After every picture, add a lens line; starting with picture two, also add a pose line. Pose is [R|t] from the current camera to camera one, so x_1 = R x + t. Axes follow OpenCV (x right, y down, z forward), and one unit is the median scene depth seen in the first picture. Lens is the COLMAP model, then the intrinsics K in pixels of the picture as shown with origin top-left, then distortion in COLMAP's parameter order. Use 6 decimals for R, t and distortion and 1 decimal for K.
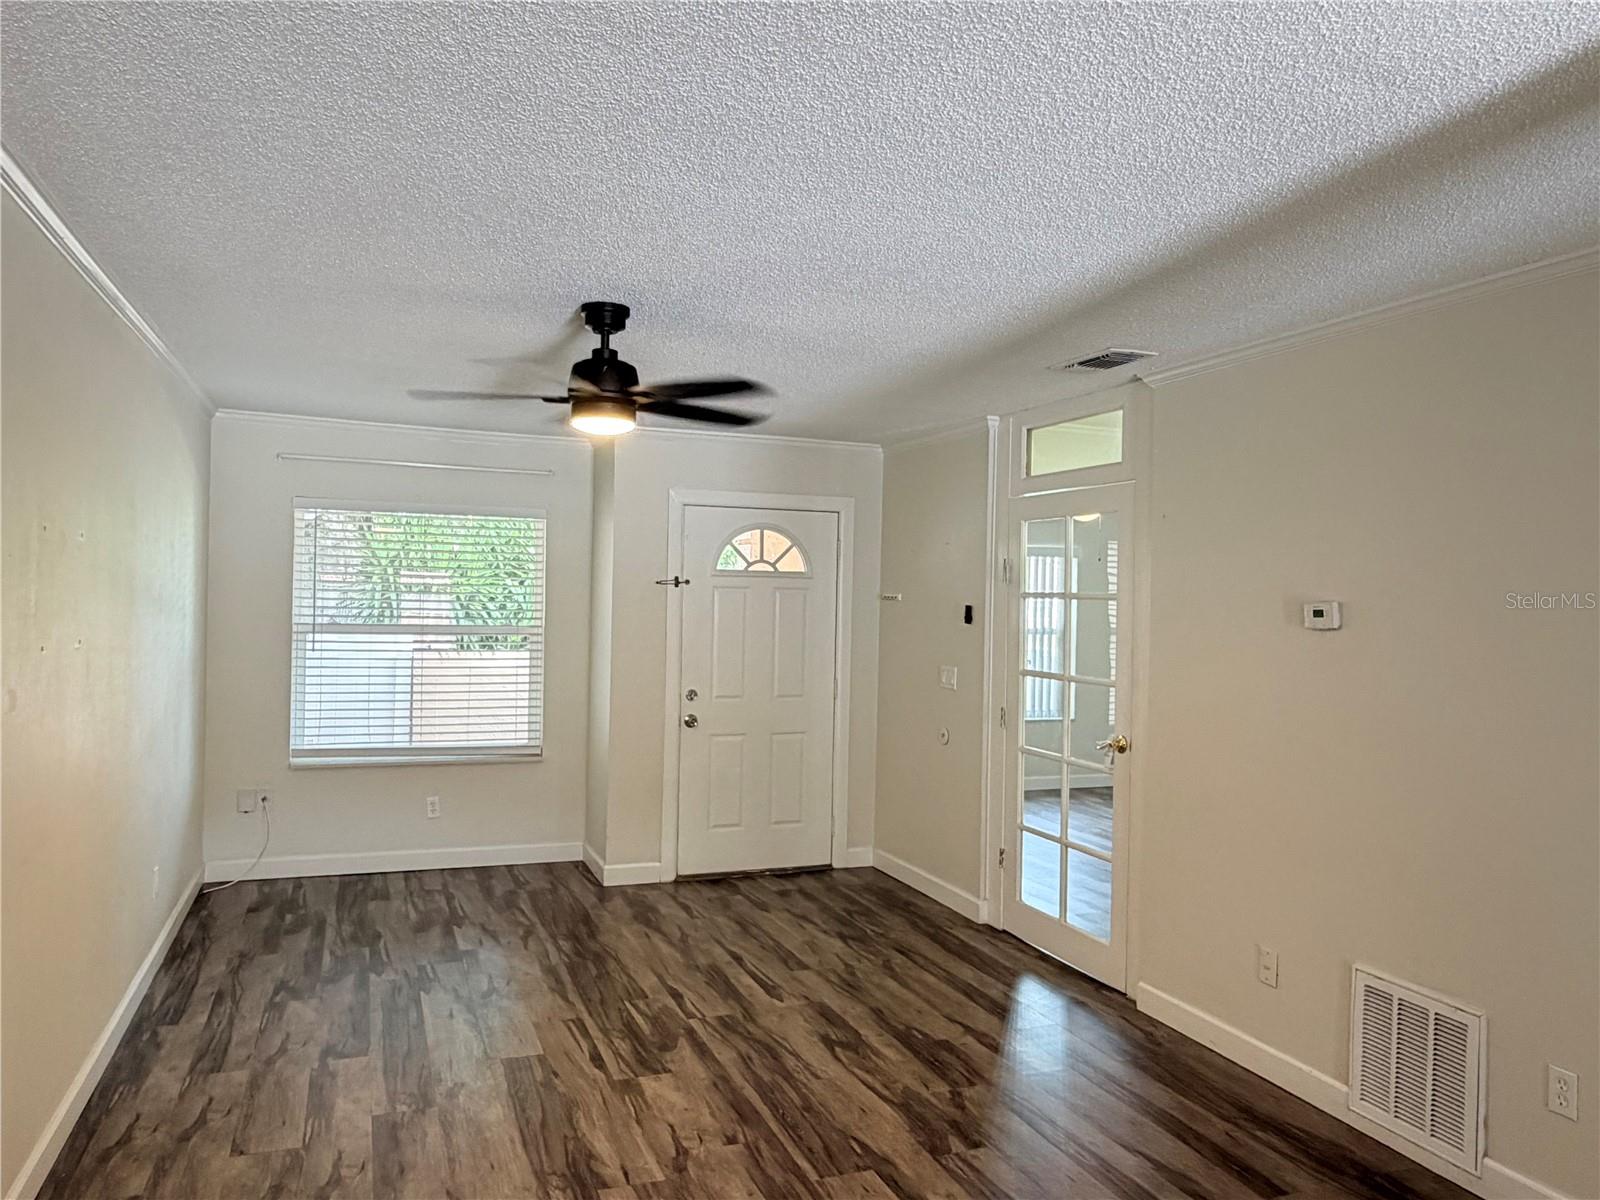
lens RADIAL K [[1082.2, 0, 793.6], [0, 1082.2, 597.7], [0, 0, 1]] dist [-0.023013, 0.023190]
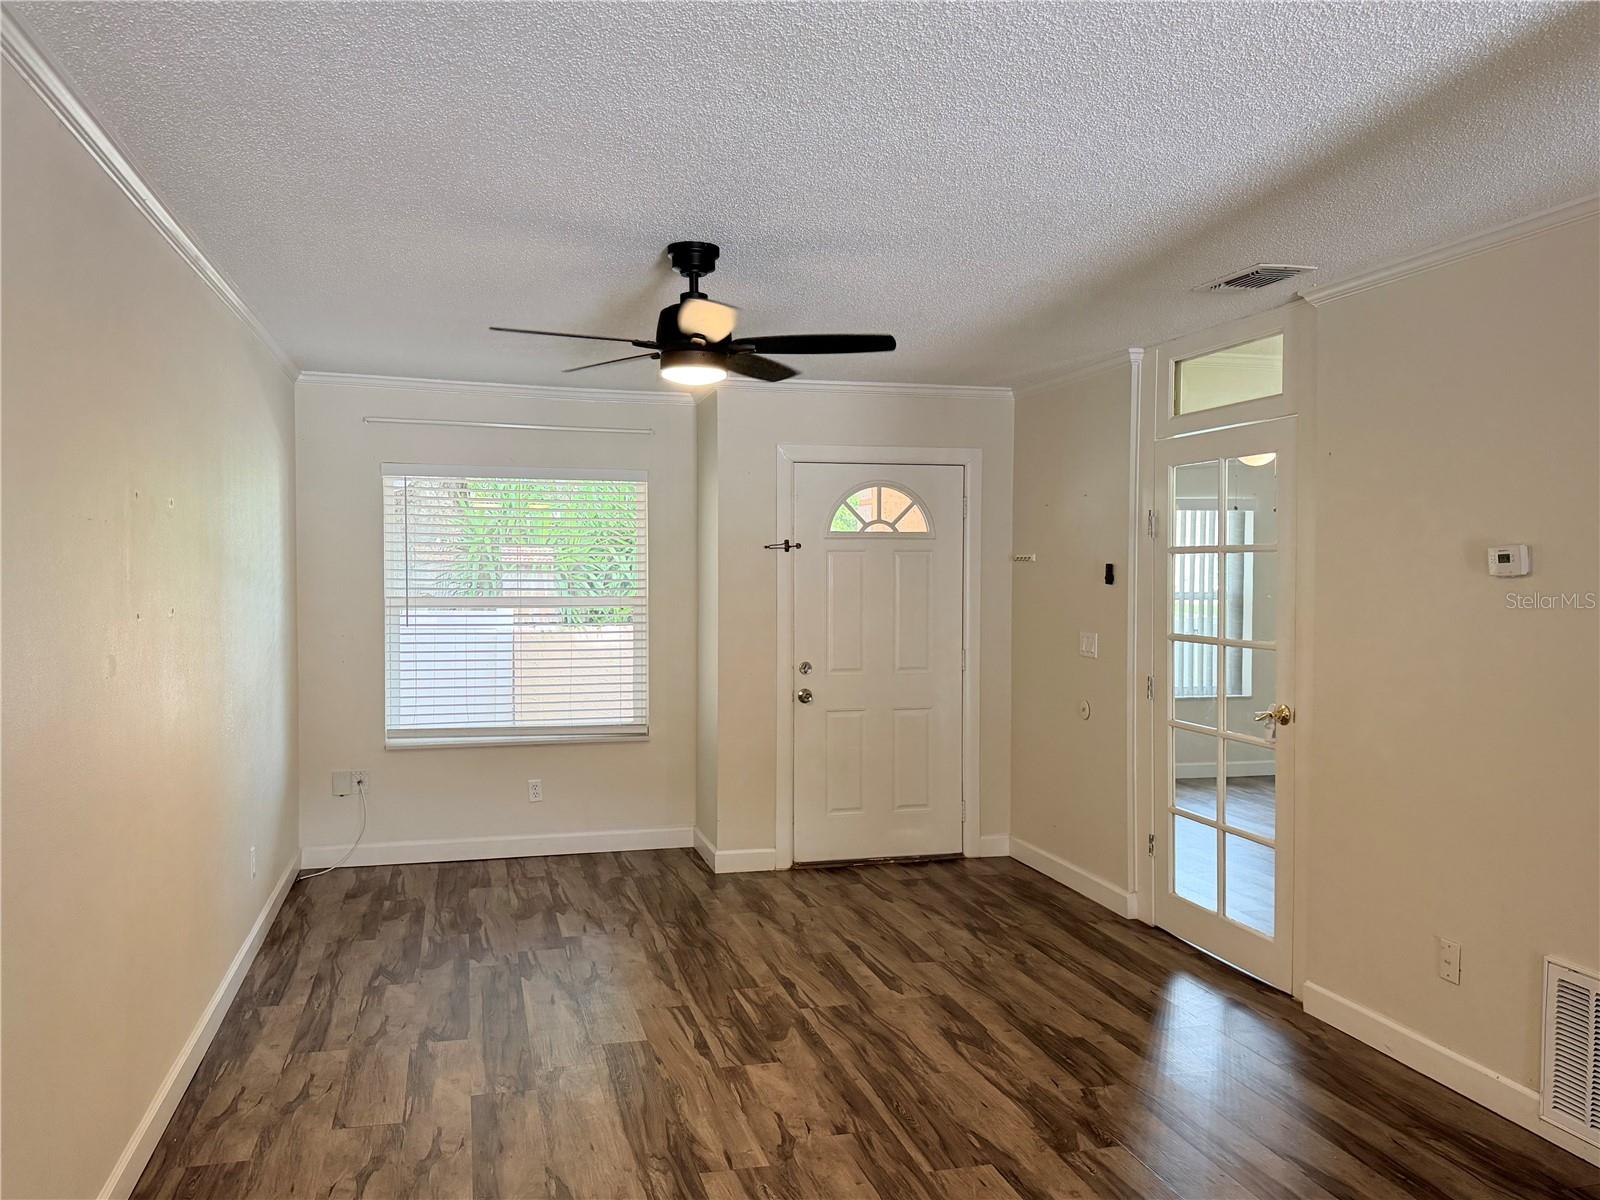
lens RADIAL K [[1215.9, 0, 801.7], [0, 1215.9, 597.1], [0, 0, 1]] dist [0.056625, -0.084162]
pose [[0.993921, -0.016409, -0.108869, 0.024481], [0.018928, 0.999576, 0.022144, 0.010976], [0.108460, -0.024070, 0.993809, -0.041916]]
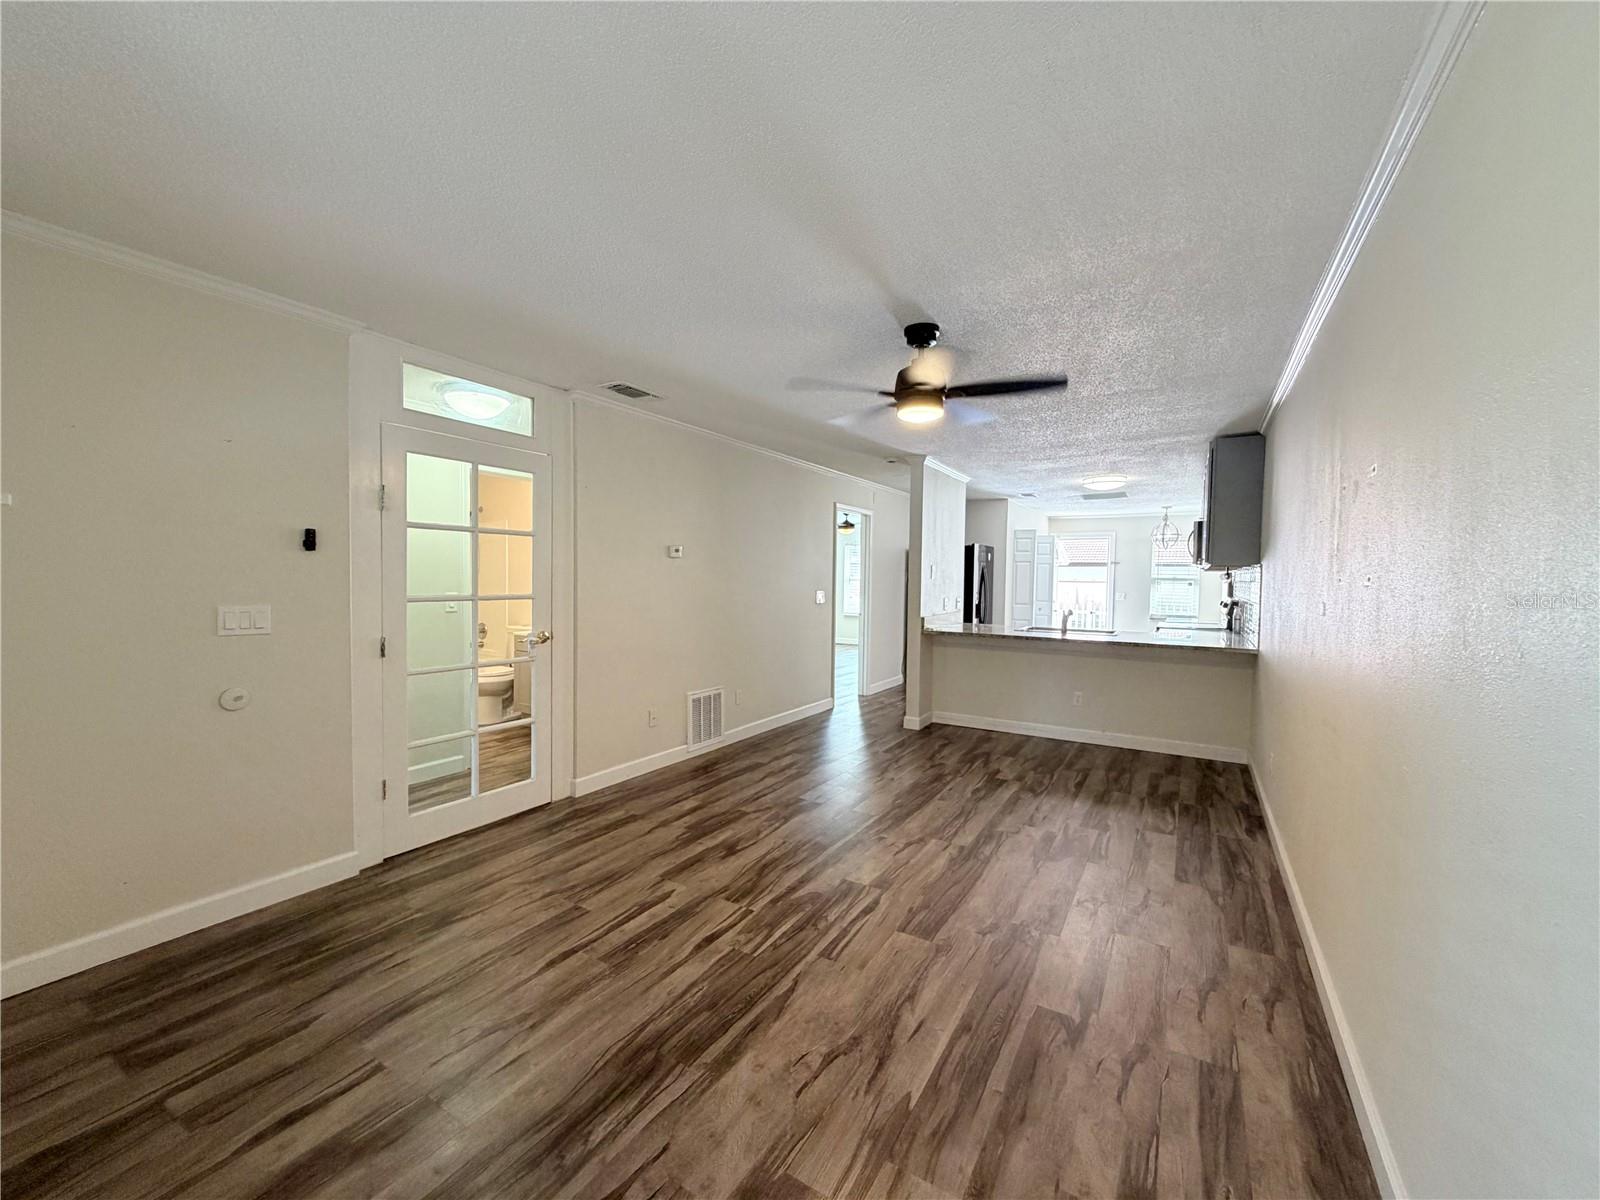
lens RADIAL K [[640.6, 0, 786.2], [0, 640.6, 602.5], [0, 0, 1]] dist [0.000213, 0.000110]
pose [[-0.584254, -0.064812, 0.808979, -0.622335], [-0.029568, 0.997844, 0.058589, 0.032401], [-0.811032, 0.010311, -0.584911, 1.337926]]
